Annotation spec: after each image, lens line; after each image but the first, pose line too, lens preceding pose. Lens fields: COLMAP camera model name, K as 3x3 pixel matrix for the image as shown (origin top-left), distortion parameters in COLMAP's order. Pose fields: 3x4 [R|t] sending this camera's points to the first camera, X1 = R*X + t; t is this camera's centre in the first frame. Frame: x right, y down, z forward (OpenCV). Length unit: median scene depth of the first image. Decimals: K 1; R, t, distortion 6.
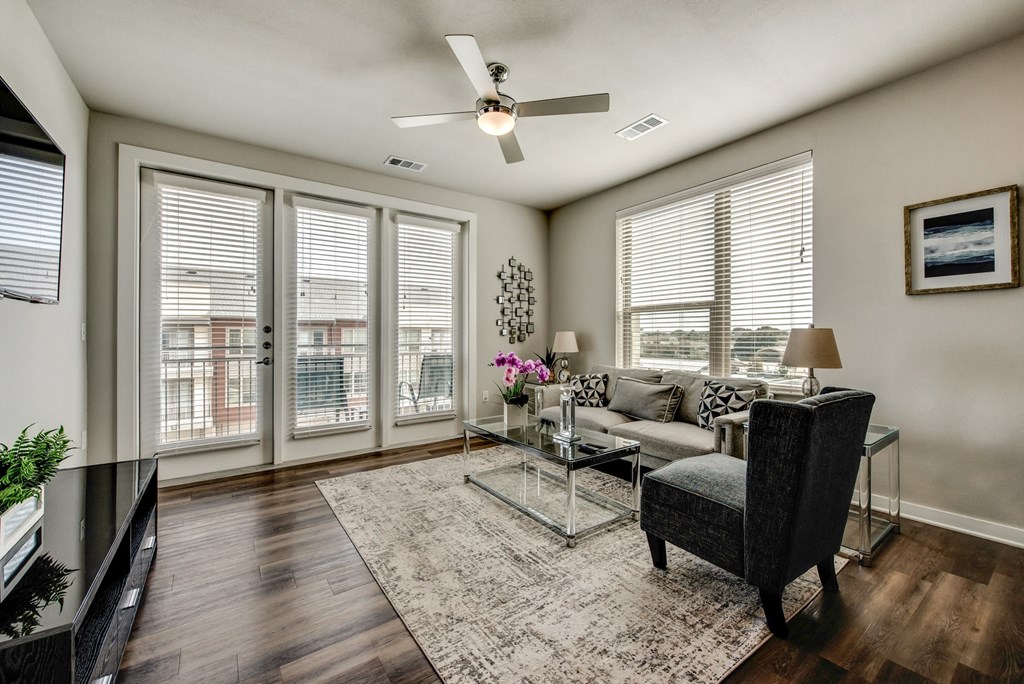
lens RADIAL K [[406.2, 0, 516.4], [0, 406.2, 334.0], [0, 0, 1]] dist [-0.008098, 0.000278]
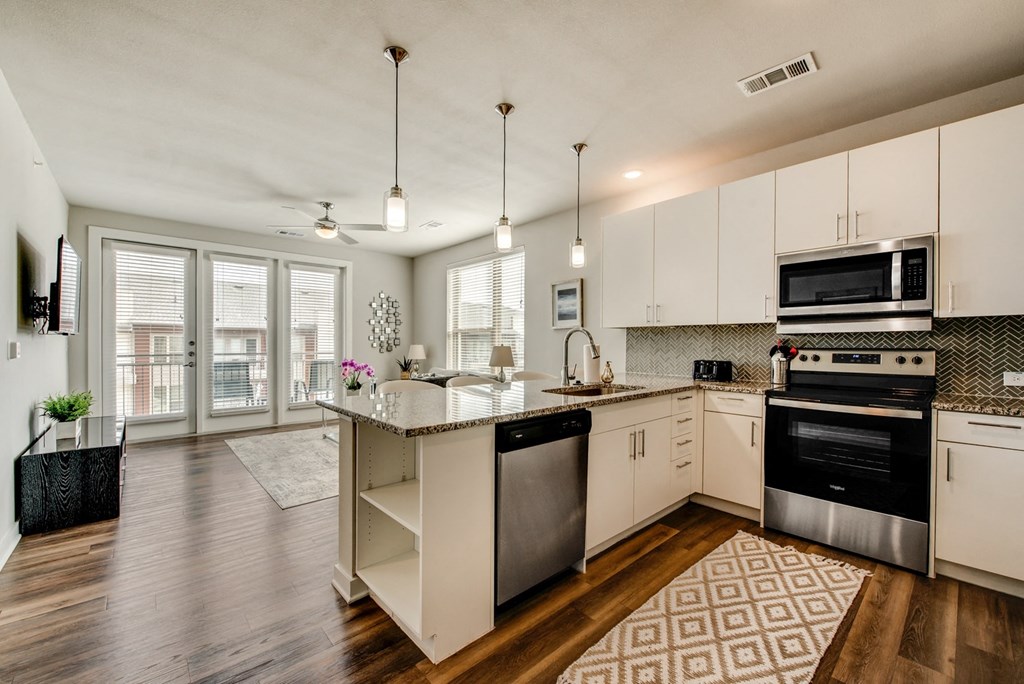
lens RADIAL K [[406.2, 0, 518.0], [0, 406.2, 347.0], [0, 0, 1]] dist [-0.008098, 0.000278]
pose [[0.992606, 0.005573, 0.121252, 0.358107], [-0.006984, 0.999913, 0.011216, -0.020374], [-0.121179, -0.011980, 0.992558, -0.561776]]
